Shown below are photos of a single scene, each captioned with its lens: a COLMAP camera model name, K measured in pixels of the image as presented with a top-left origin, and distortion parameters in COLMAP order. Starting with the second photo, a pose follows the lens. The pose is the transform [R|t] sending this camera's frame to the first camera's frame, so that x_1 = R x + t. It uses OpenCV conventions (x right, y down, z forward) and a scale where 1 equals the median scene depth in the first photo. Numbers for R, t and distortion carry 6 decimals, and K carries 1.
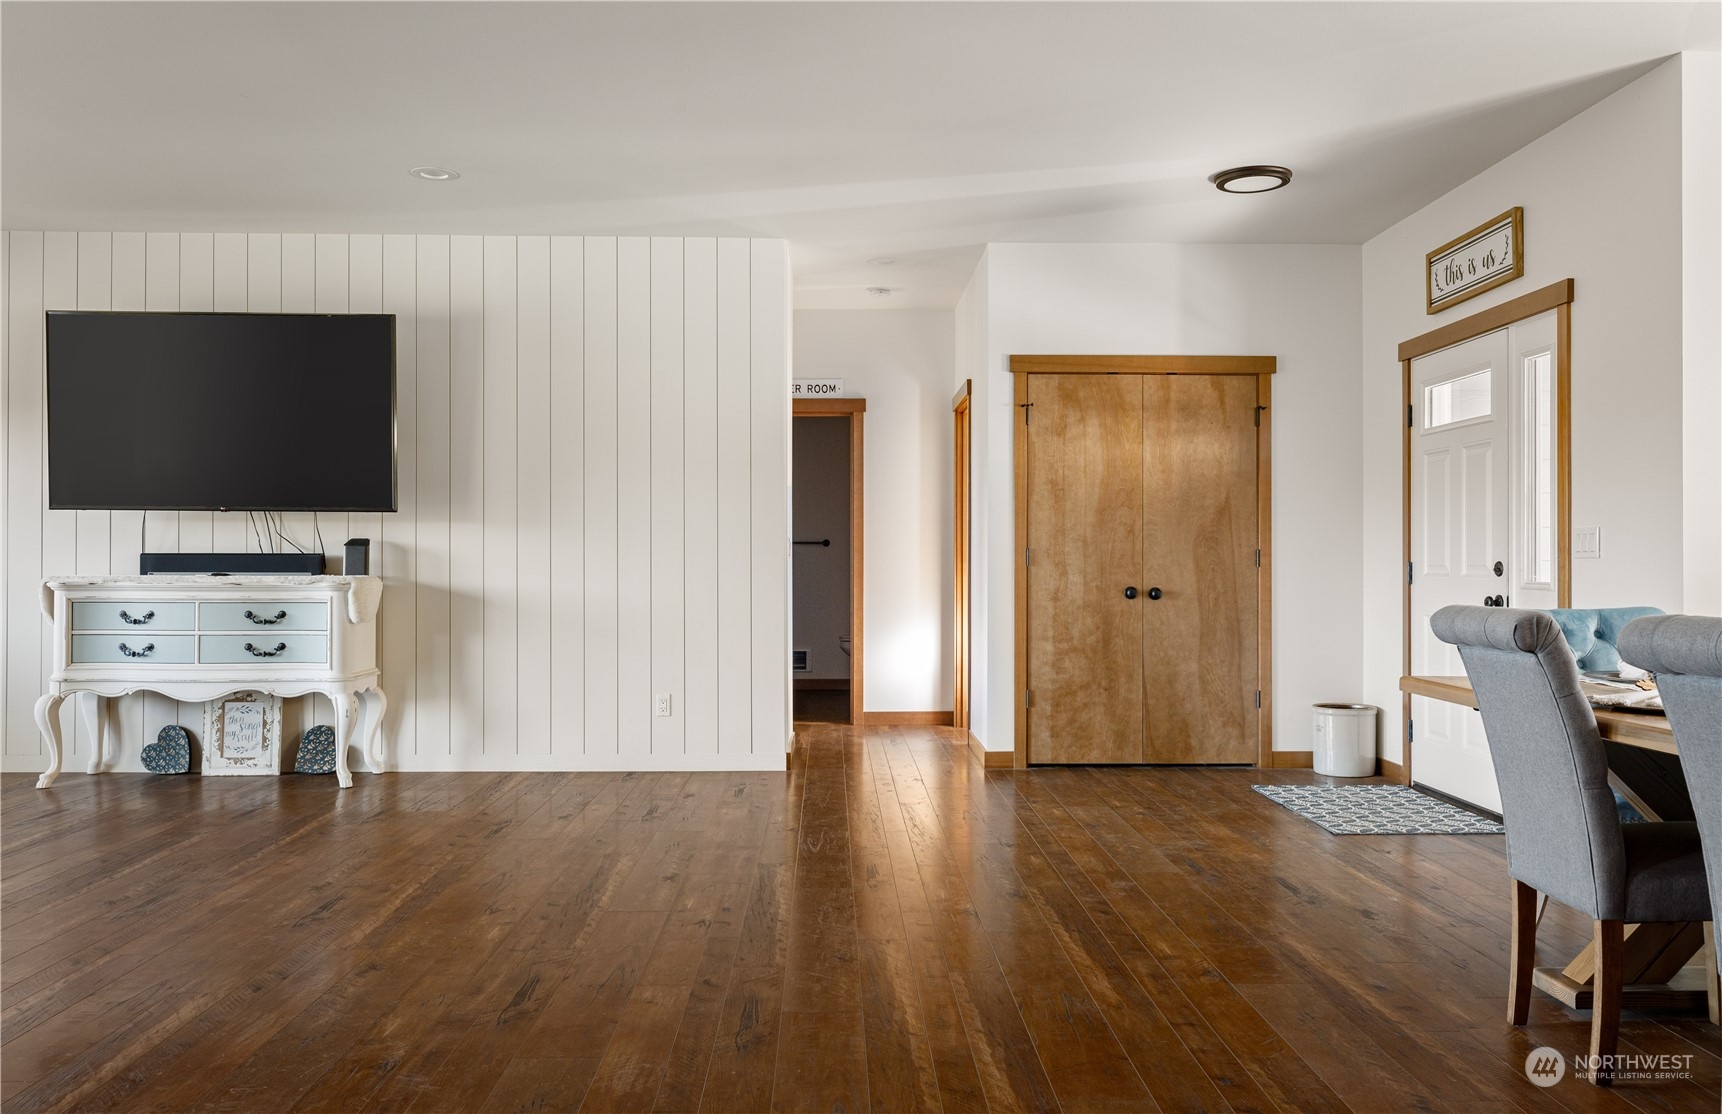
lens RADIAL K [[1316.5, 0, 859.4], [0, 1316.5, 555.0], [0, 0, 1]] dist [0.001912, -0.001250]
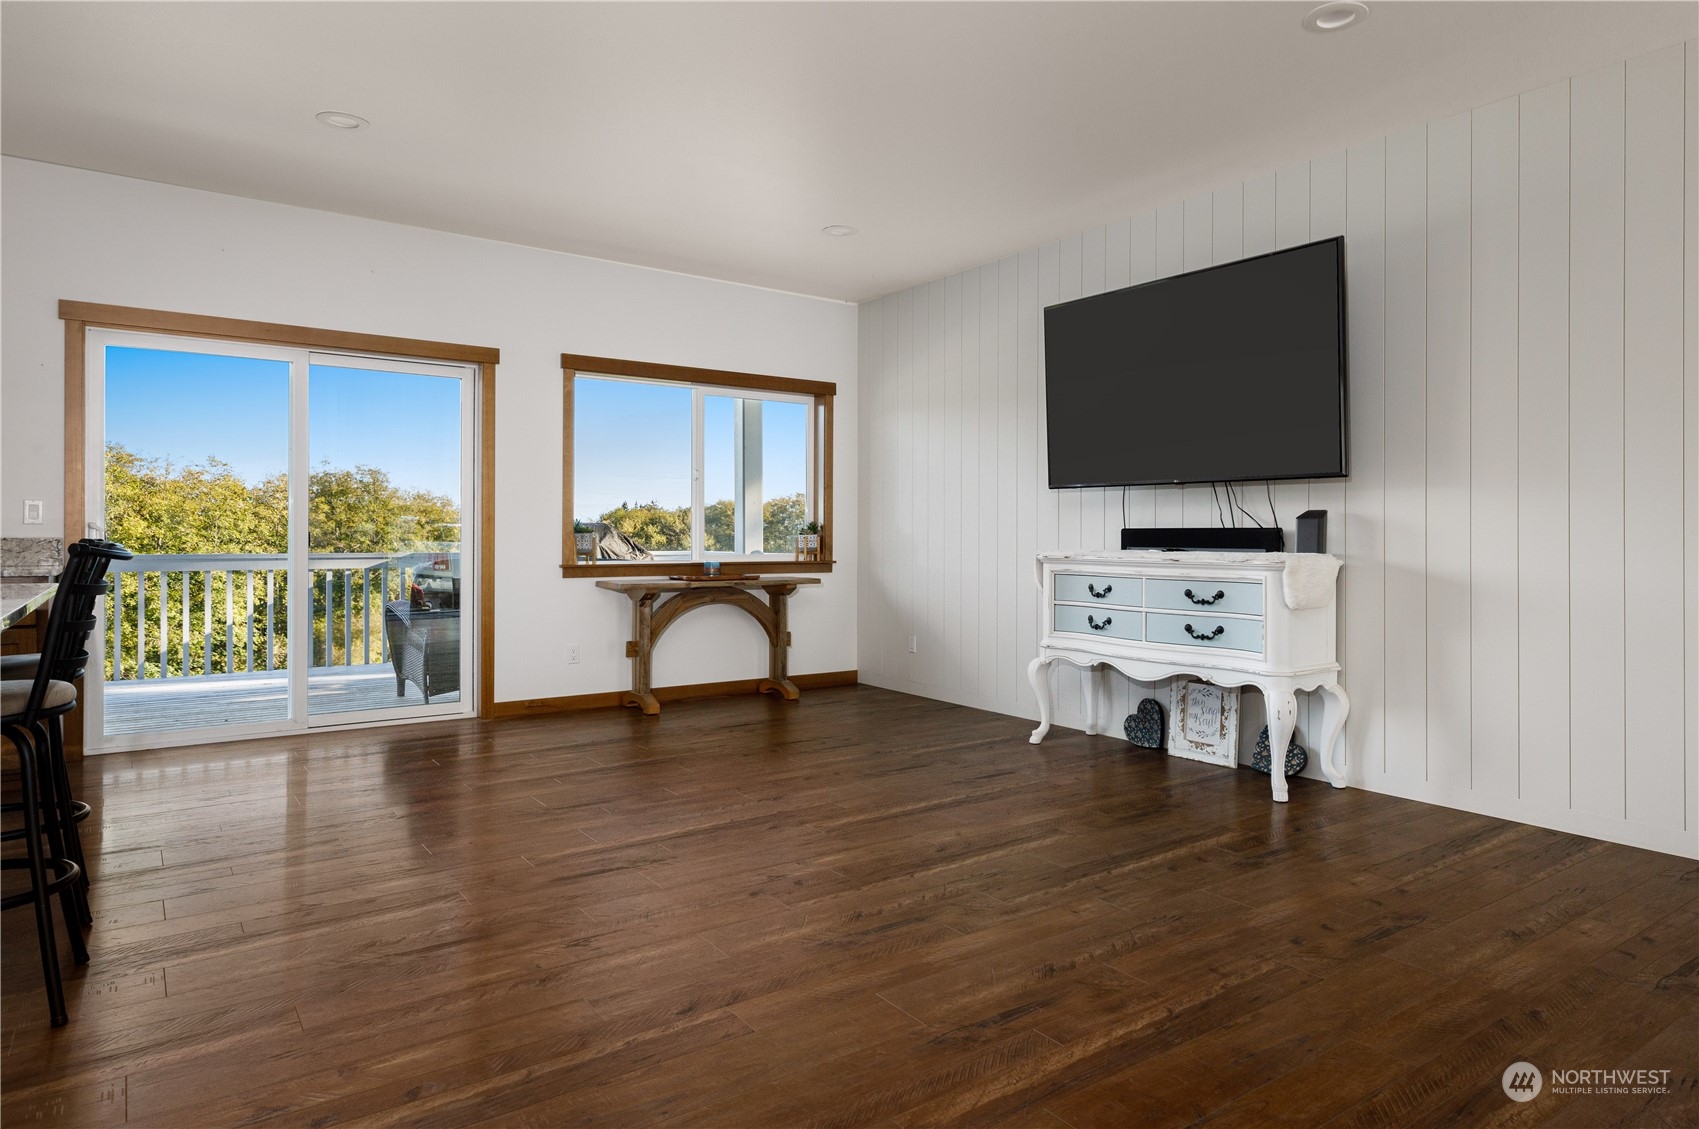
lens RADIAL K [[1044.1, 0, 869.1], [0, 1044.1, 534.0], [0, 0, 1]] dist [0.015314, 0.004852]
pose [[0.586501, 0.000404, -0.809948, 0.003969], [-0.004350, 0.999987, -0.002651, 0.006015], [0.809937, 0.005078, 0.586495, 0.372859]]
